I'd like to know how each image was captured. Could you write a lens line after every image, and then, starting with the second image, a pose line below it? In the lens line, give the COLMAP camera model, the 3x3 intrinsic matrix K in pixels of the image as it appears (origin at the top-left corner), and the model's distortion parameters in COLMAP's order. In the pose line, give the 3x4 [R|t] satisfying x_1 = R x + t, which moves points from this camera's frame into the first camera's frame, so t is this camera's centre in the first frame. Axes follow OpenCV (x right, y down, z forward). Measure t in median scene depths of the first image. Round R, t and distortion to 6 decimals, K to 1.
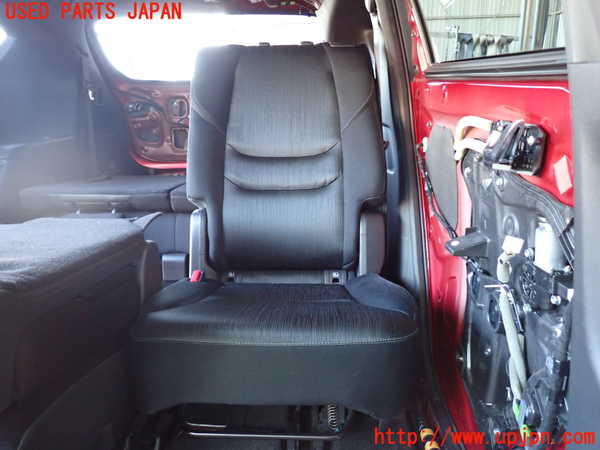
lens RADIAL K [[442.1, 0, 300.0], [0, 442.1, 225.0], [0, 0, 1]] dist [0.001763, -0.007817]
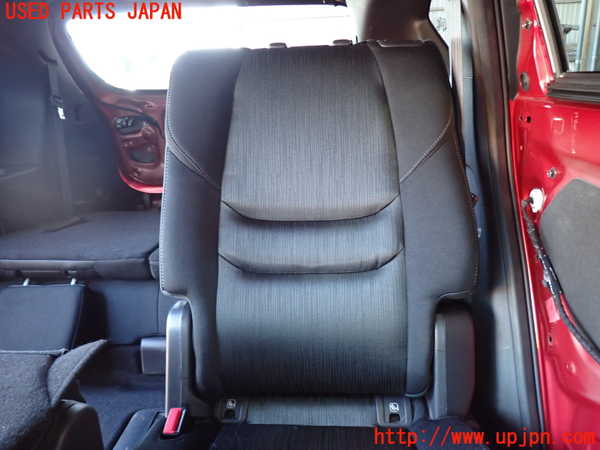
lens RADIAL K [[442.1, 0, 300.0], [0, 442.1, 225.0], [0, 0, 1]] dist [0.001763, -0.007817]
pose [[0.999232, -0.009635, -0.037972, -0.027035], [0.009988, 0.999909, 0.009120, -0.153656], [0.037880, -0.009492, 0.999237, 0.355586]]
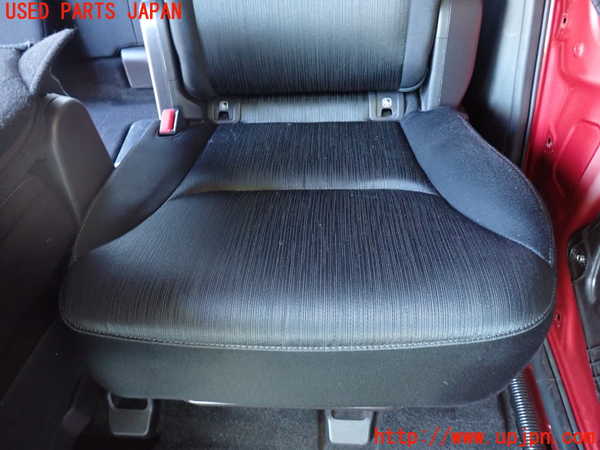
lens RADIAL K [[442.1, 0, 300.0], [0, 442.1, 225.0], [0, 0, 1]] dist [0.001763, -0.007817]
pose [[0.999080, -0.023322, -0.035996, -0.024557], [0.039563, 0.825232, 0.563406, -0.102581], [0.016565, -0.564312, 0.825395, 0.368022]]
